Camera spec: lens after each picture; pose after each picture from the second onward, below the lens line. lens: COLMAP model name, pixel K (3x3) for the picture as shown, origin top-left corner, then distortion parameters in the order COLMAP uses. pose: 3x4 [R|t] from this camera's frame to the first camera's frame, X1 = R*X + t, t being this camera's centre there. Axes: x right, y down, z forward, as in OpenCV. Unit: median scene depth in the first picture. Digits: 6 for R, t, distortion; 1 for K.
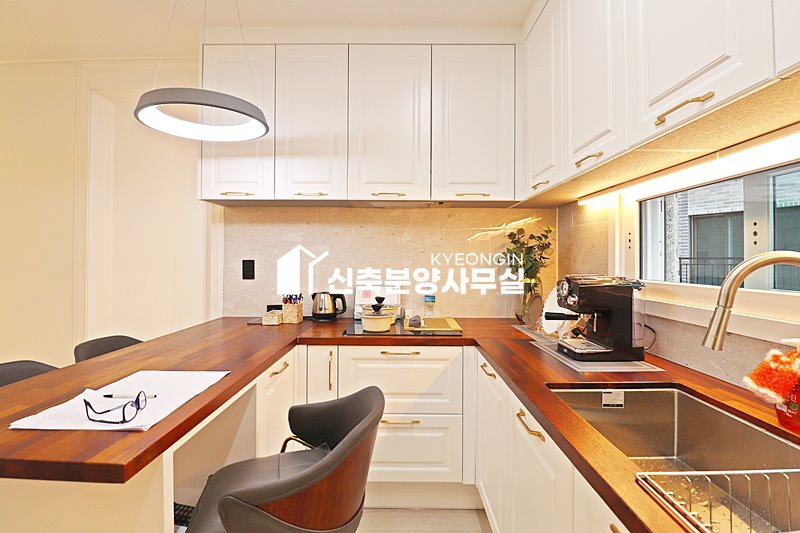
lens RADIAL K [[370.6, 0, 397.9], [0, 370.6, 258.0], [0, 0, 1]] dist [-0.004172, -0.012158]
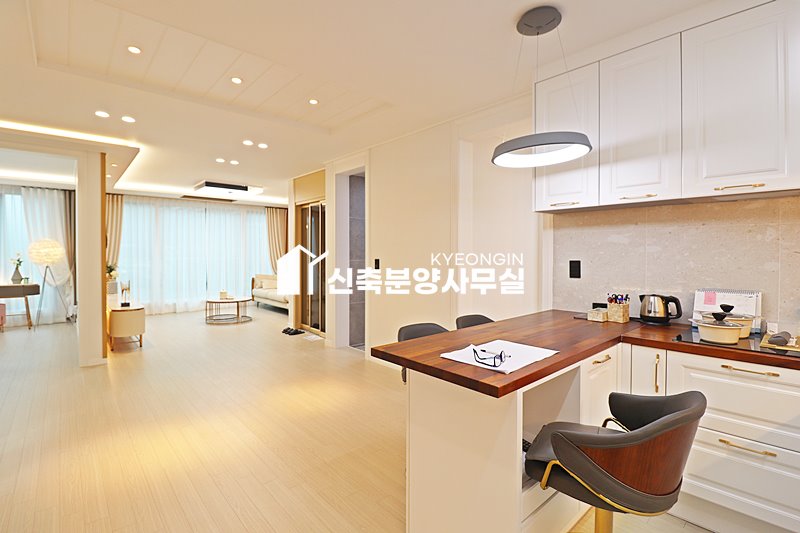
lens RADIAL K [[370.6, 0, 397.9], [0, 370.6, 258.0], [0, 0, 1]] dist [-0.004172, -0.012158]
pose [[0.672656, 0.003495, -0.739947, 0.075509], [0.007627, 0.999903, 0.011656, -0.024178], [0.739916, -0.013484, 0.672564, -0.174564]]
